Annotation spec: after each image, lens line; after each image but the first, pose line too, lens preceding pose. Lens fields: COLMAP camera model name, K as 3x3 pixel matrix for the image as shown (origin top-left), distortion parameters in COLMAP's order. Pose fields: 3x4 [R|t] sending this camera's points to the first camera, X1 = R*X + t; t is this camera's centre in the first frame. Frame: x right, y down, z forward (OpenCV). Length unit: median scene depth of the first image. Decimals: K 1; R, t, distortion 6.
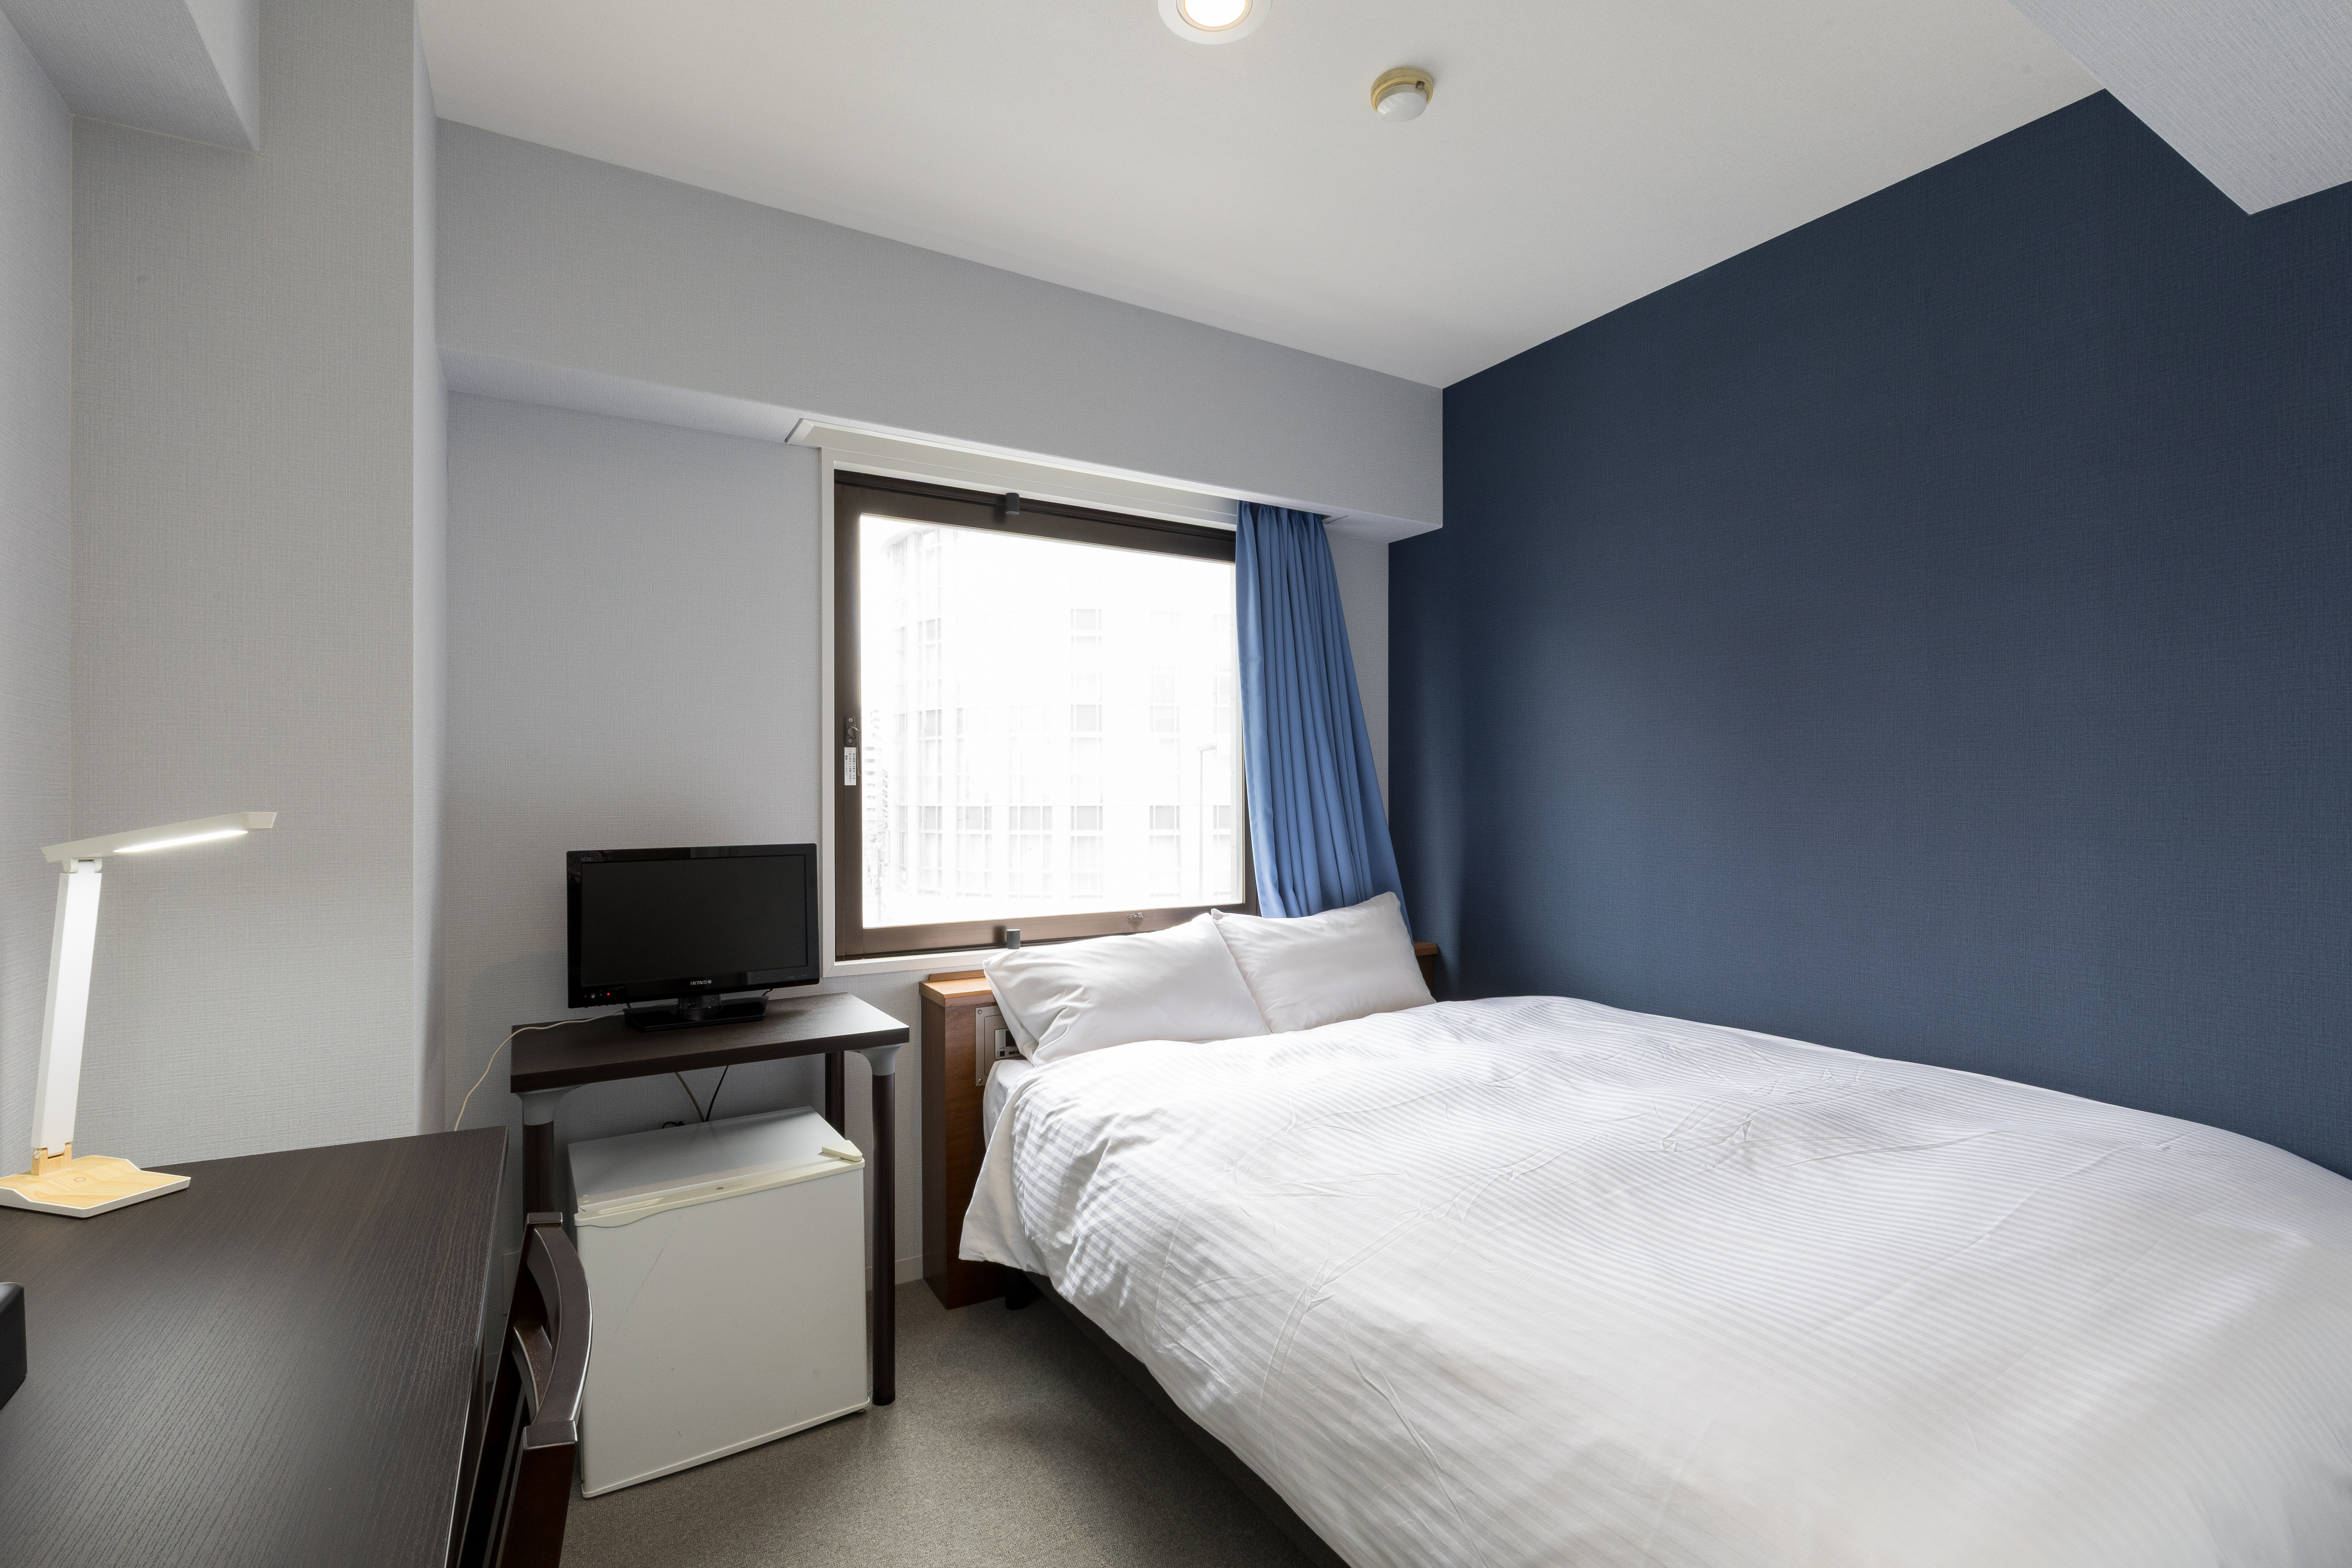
lens RADIAL K [[1060.6, 0, 1179.6], [0, 1060.6, 777.9], [0, 0, 1]] dist [0.007334, -0.000086]
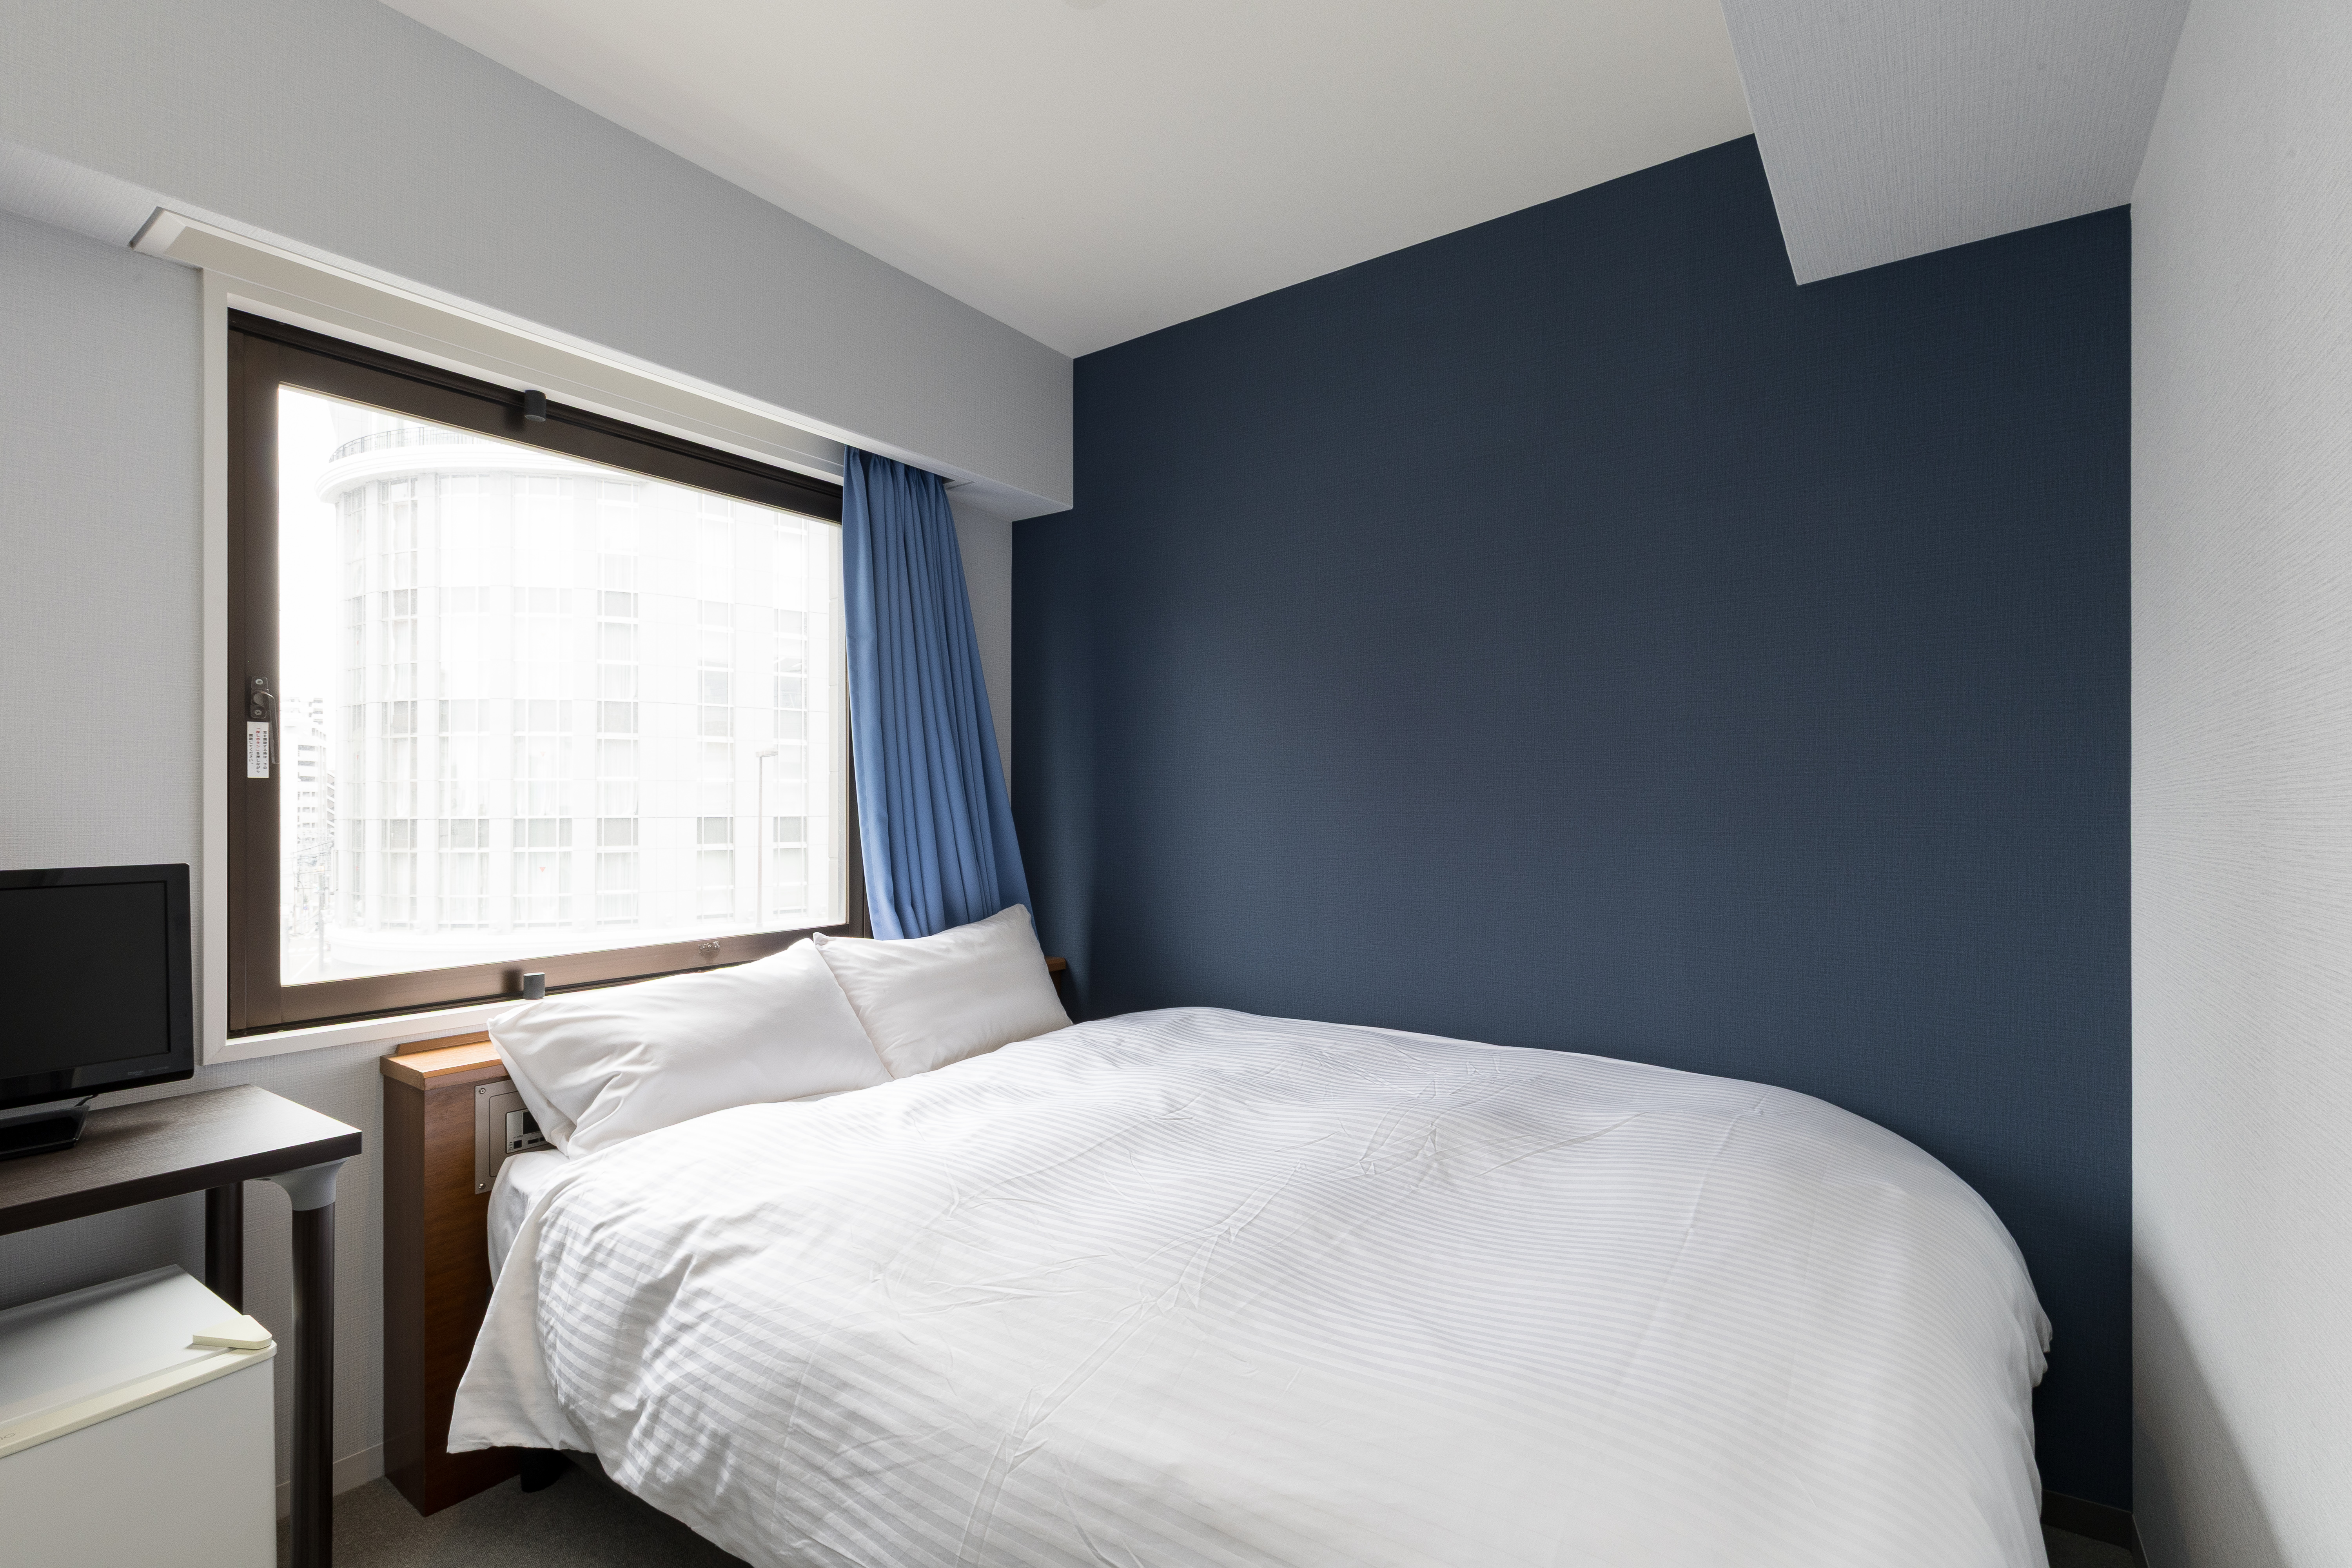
lens RADIAL K [[1060.6, 0, 1182.5], [0, 1060.6, 792.0], [0, 0, 1]] dist [0.007334, -0.000086]
pose [[0.919731, 0.004215, 0.392527, -0.036305], [-0.005300, 0.999985, 0.001679, 0.012797], [-0.392514, -0.003625, 0.919739, 0.150753]]
